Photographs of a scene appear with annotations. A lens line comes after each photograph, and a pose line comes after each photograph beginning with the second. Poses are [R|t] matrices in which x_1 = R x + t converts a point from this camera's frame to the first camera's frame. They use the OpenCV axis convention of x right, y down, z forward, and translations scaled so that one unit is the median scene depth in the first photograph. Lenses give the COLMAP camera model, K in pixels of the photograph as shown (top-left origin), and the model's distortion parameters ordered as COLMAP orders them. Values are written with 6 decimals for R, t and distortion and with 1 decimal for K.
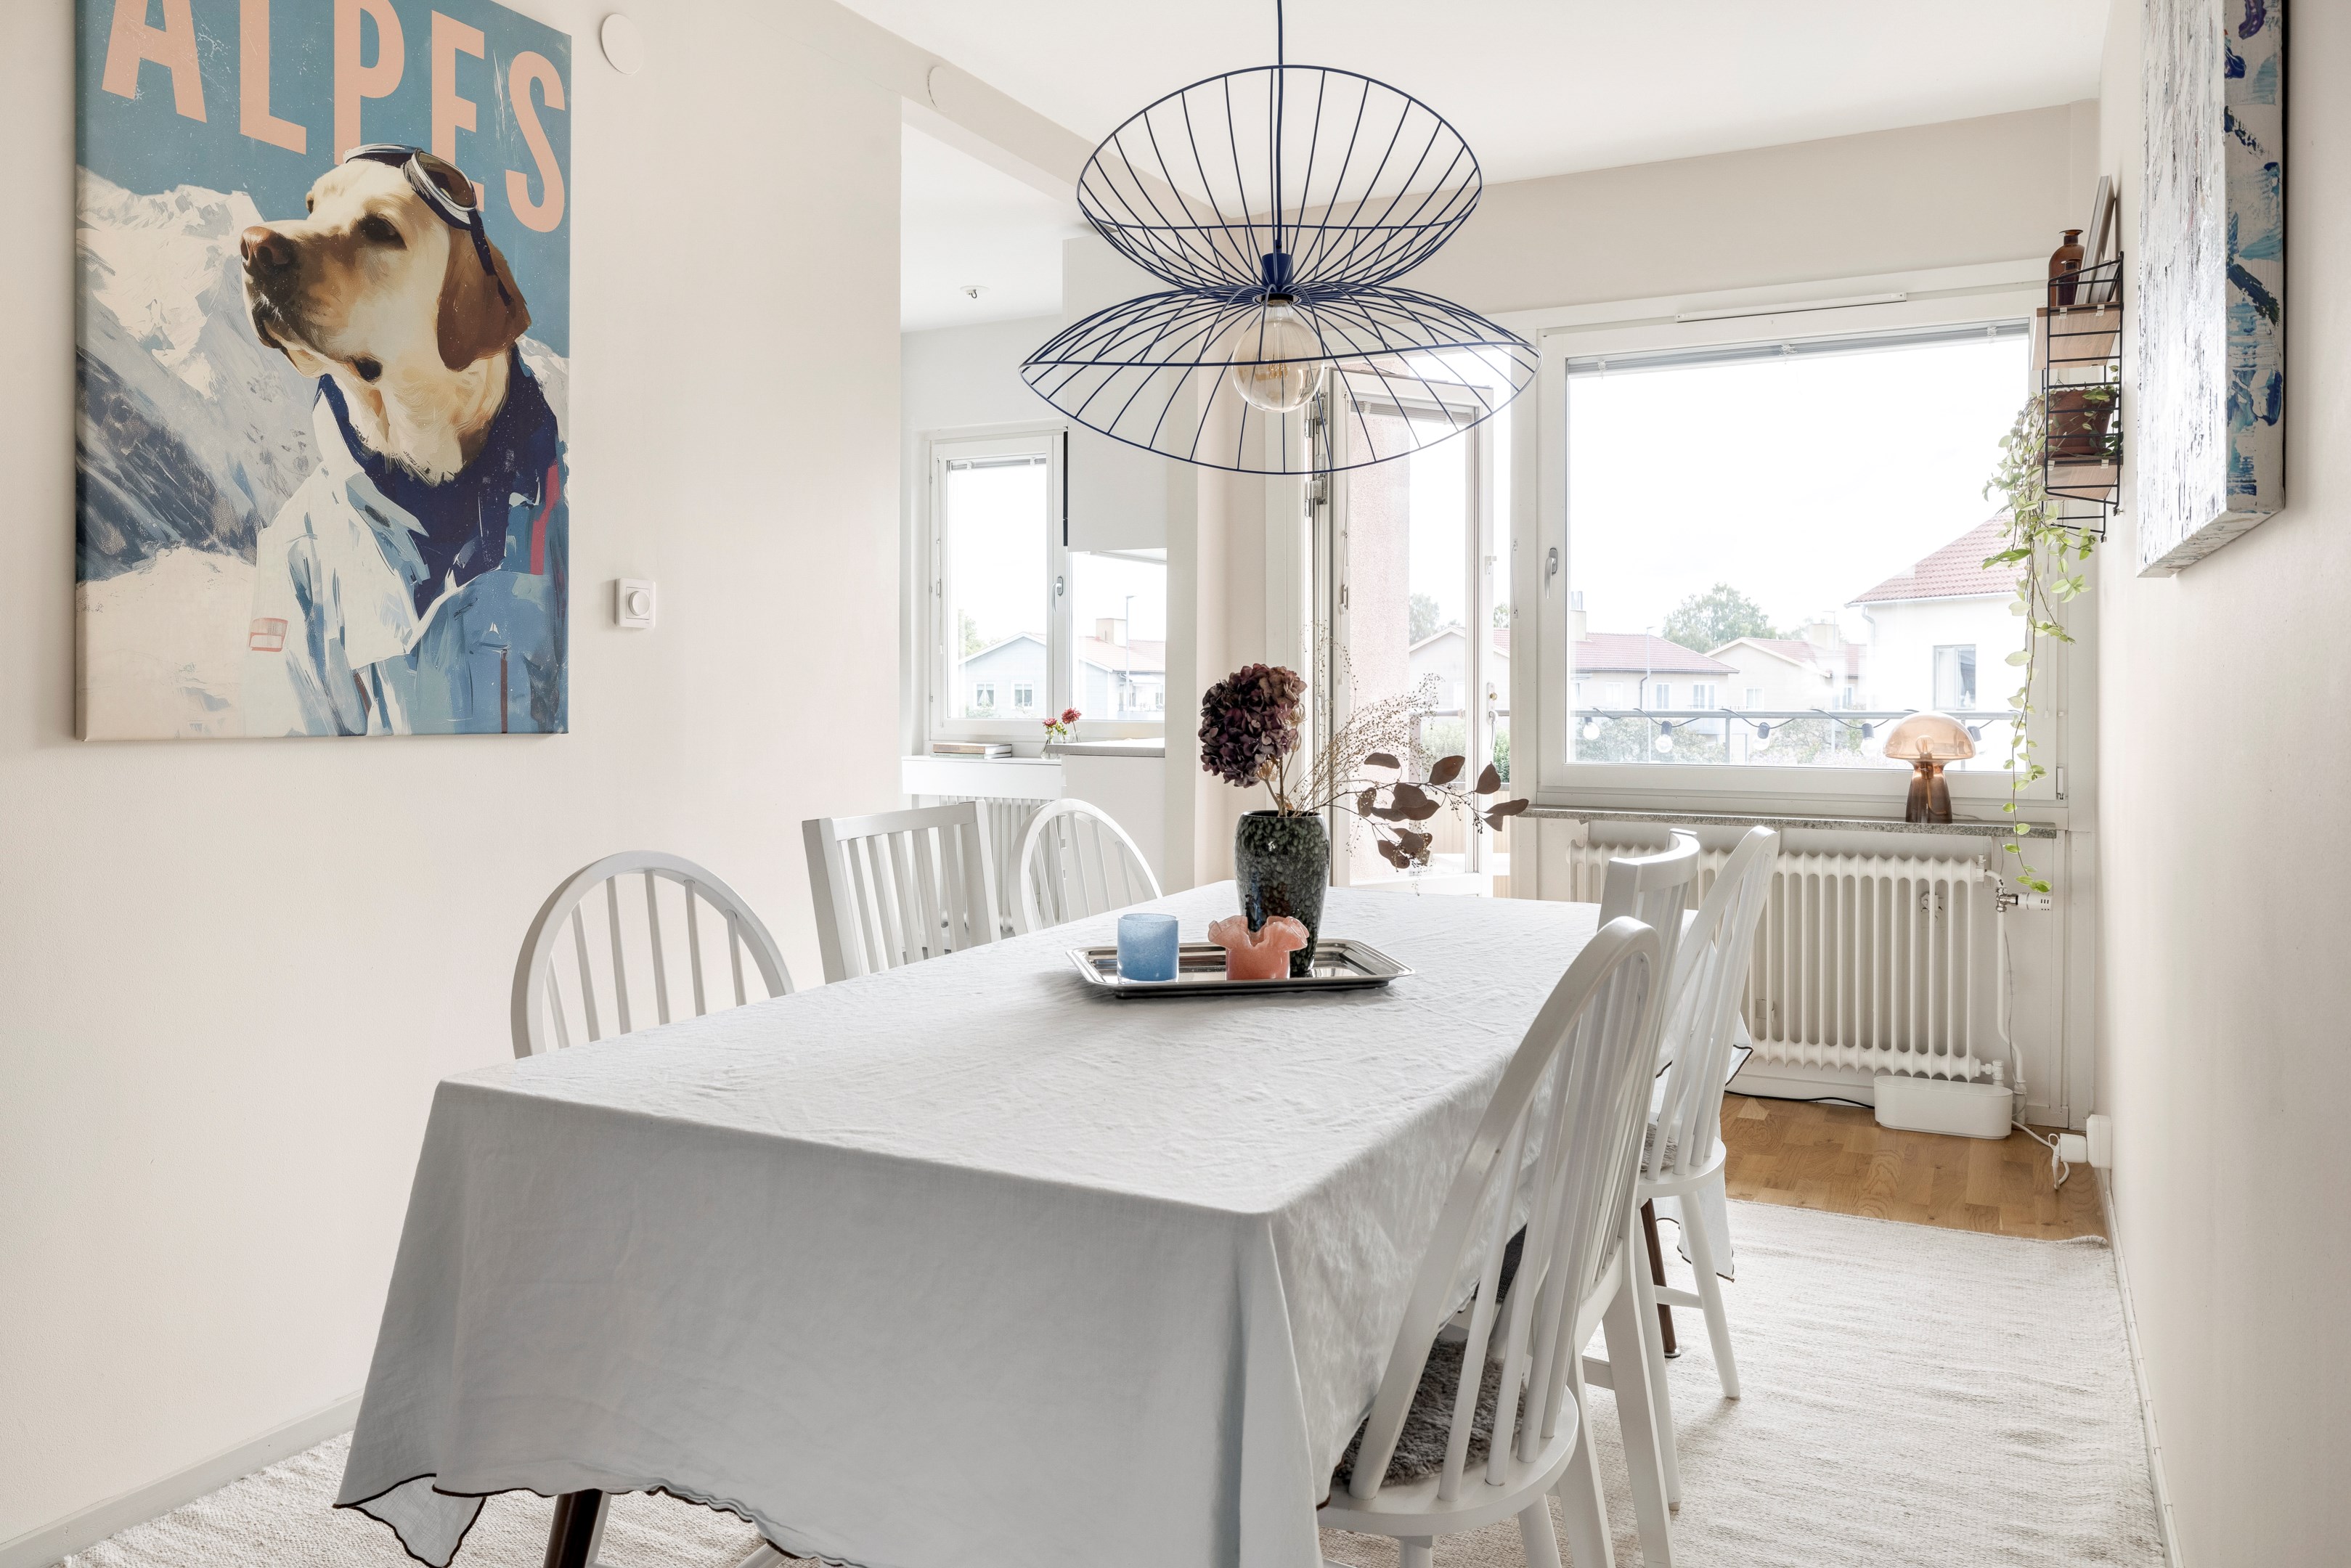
lens RADIAL K [[1620.5, 0, 1151.2], [0, 1620.5, 700.9], [0, 0, 1]] dist [-0.005674, 0.008152]
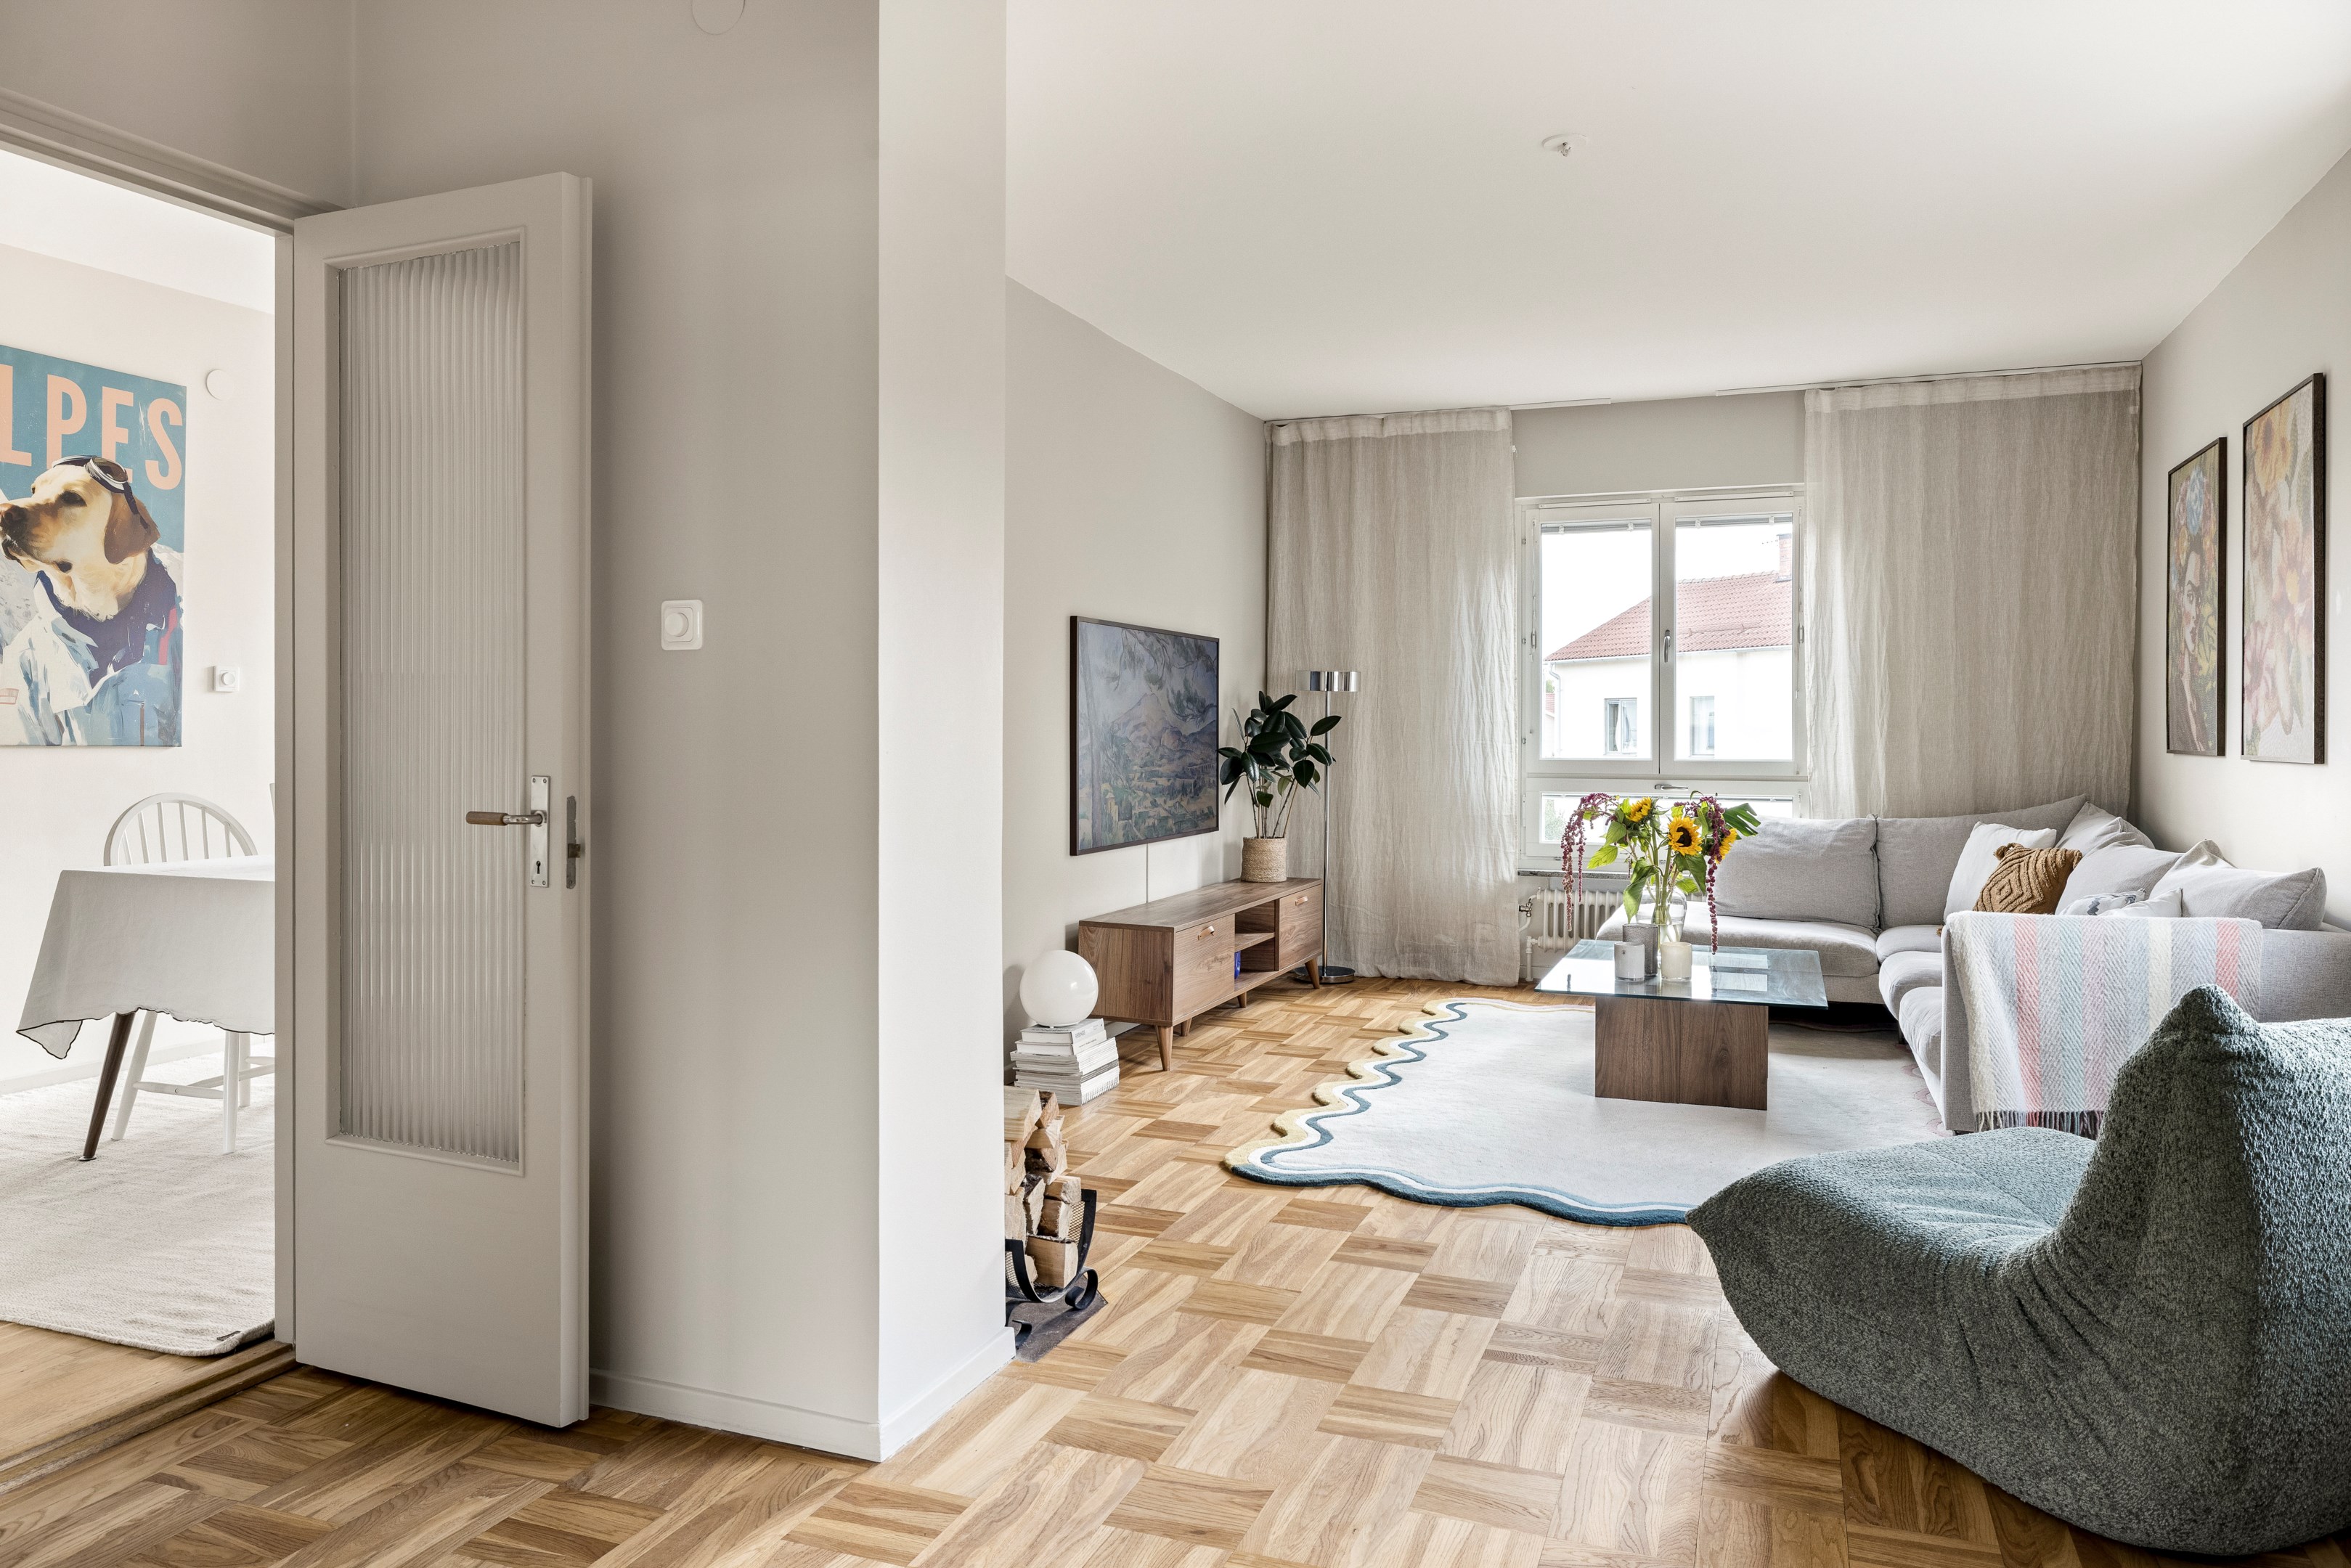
lens RADIAL K [[1560.6, 0, 1177.2], [0, 1560.6, 728.3], [0, 0, 1]] dist [0.001353, -0.001426]
pose [[0.993977, 0.003766, 0.109525, 0.737139], [-0.002495, 0.999928, -0.011742, 0.020540], [-0.109561, 0.011398, 0.993915, -1.174081]]
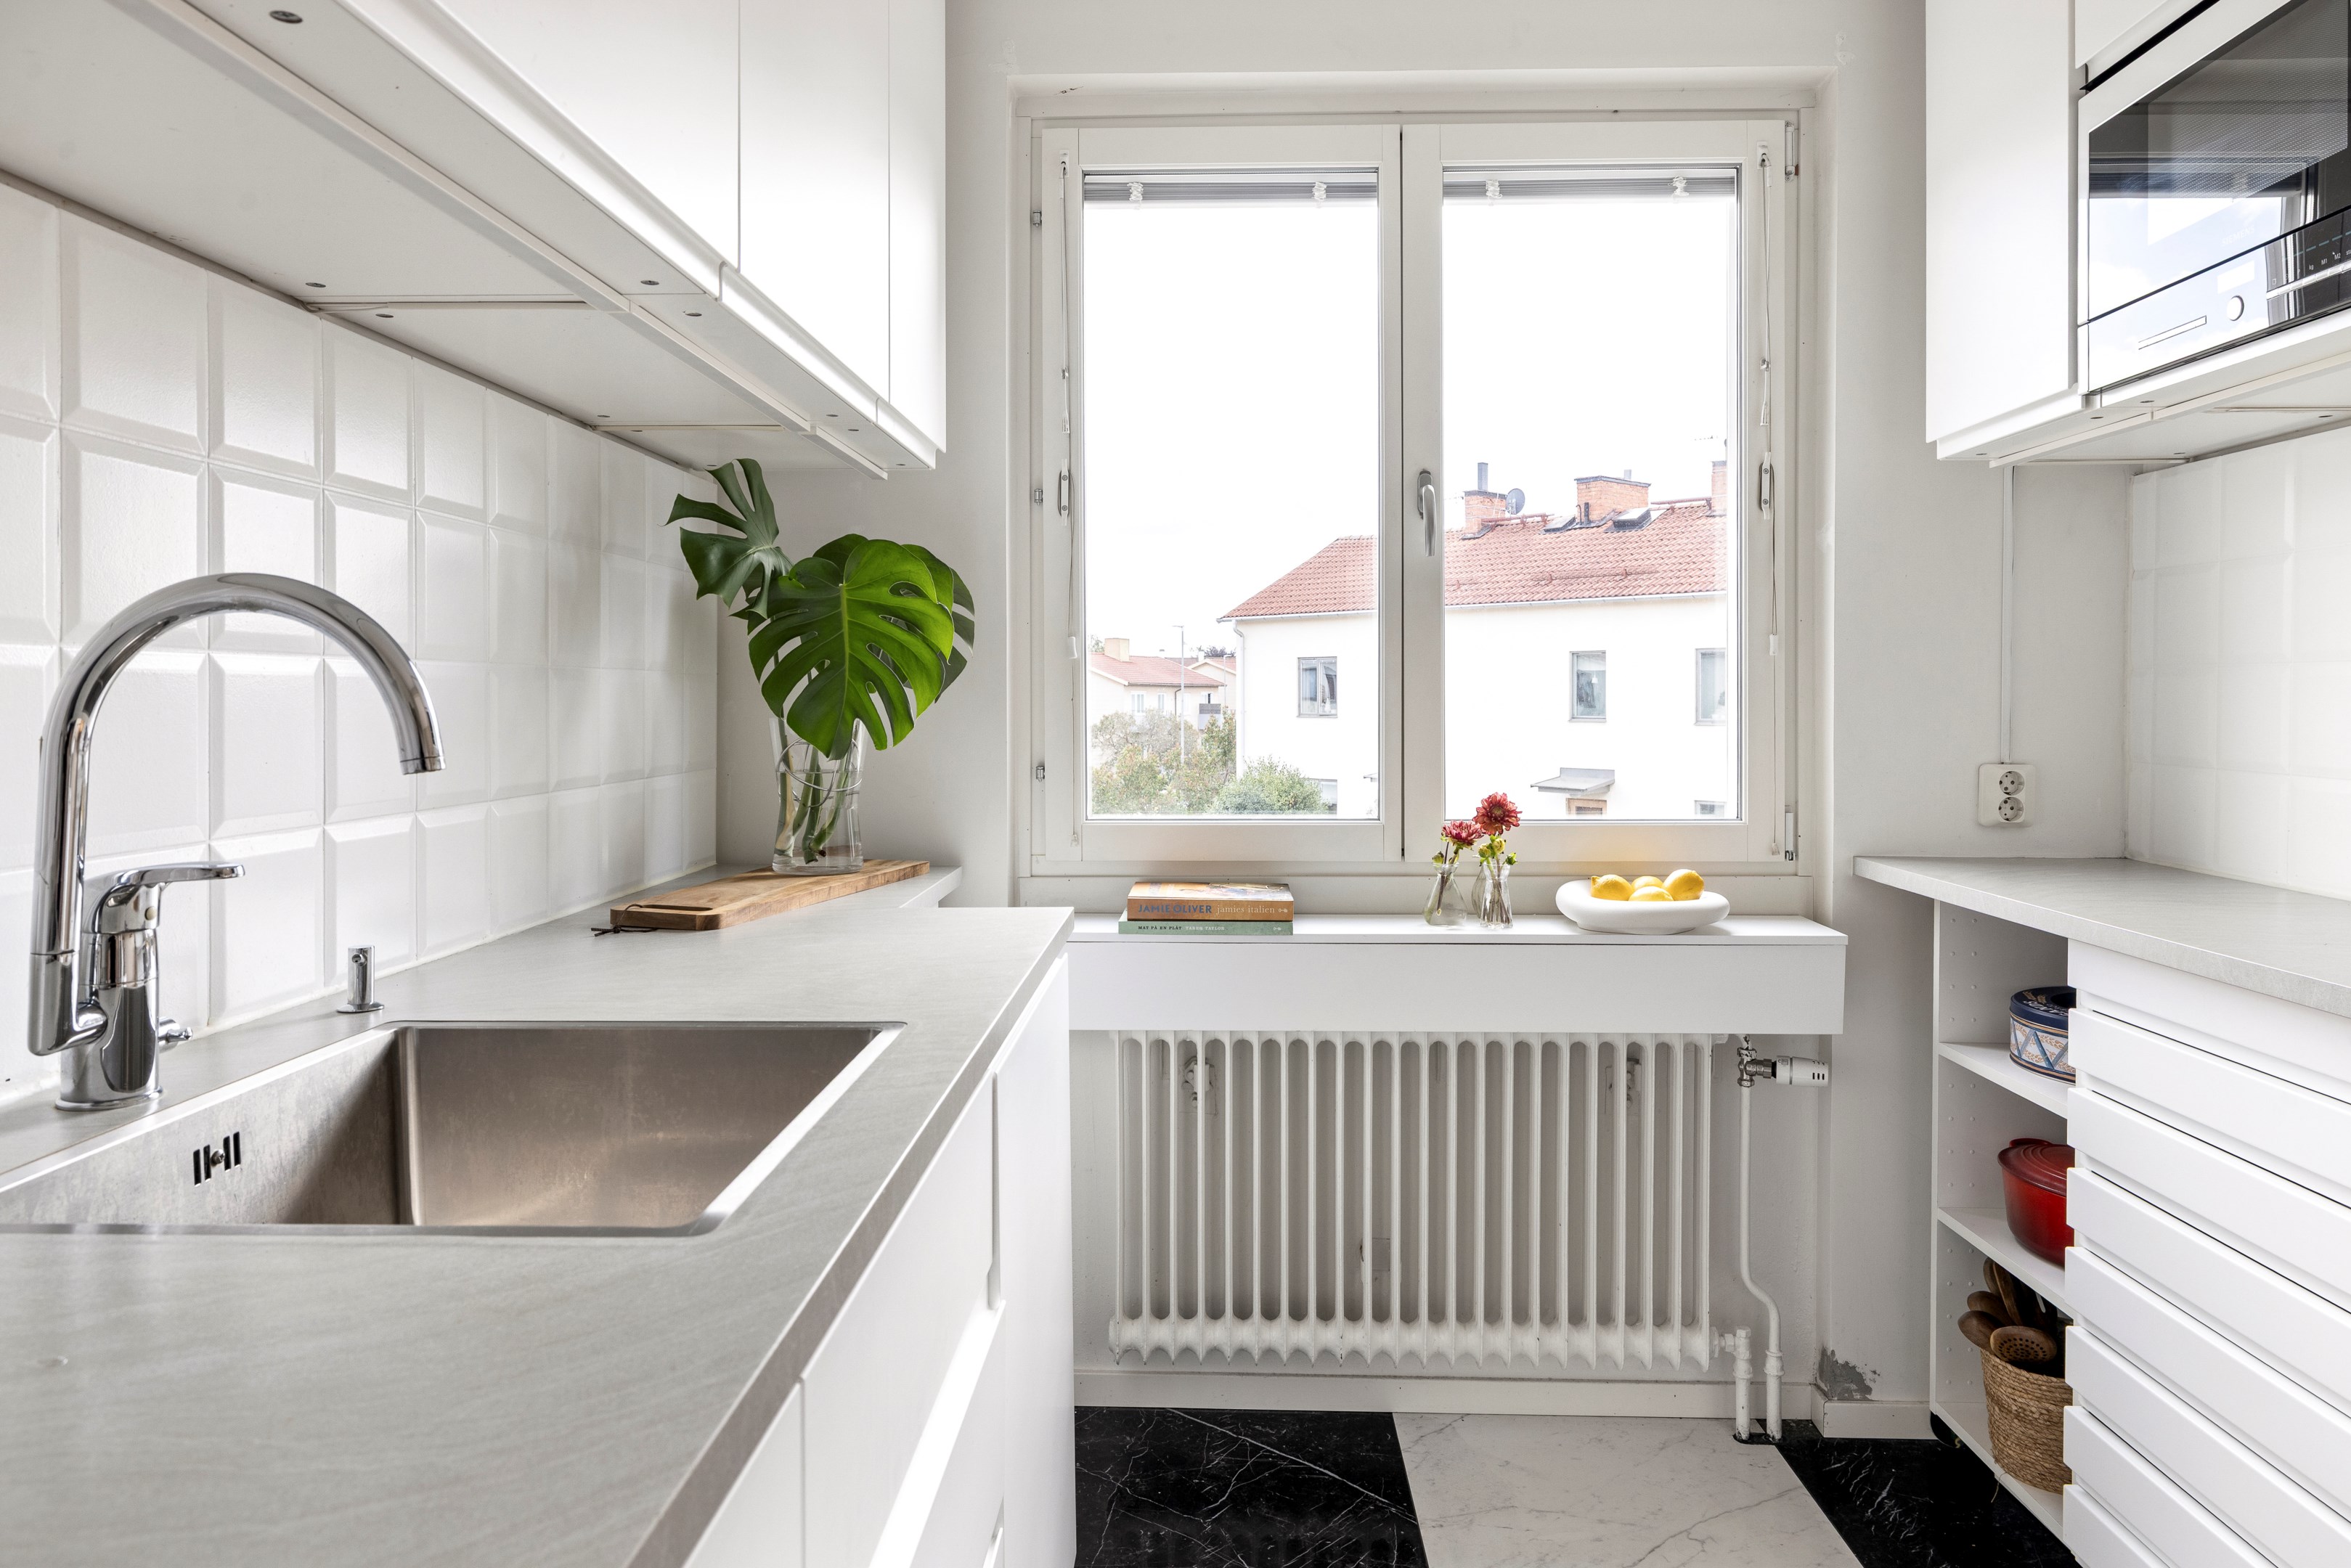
lens RADIAL K [[1499.9, 0, 1174.0], [0, 1499.9, 710.1], [0, 0, 1]] dist [-0.000207, -0.000198]
pose [[0.897803, -0.008259, 0.440321, -0.819898], [0.007197, 0.999966, 0.004082, -0.054122], [-0.440339, -0.000496, 0.897831, 2.010165]]
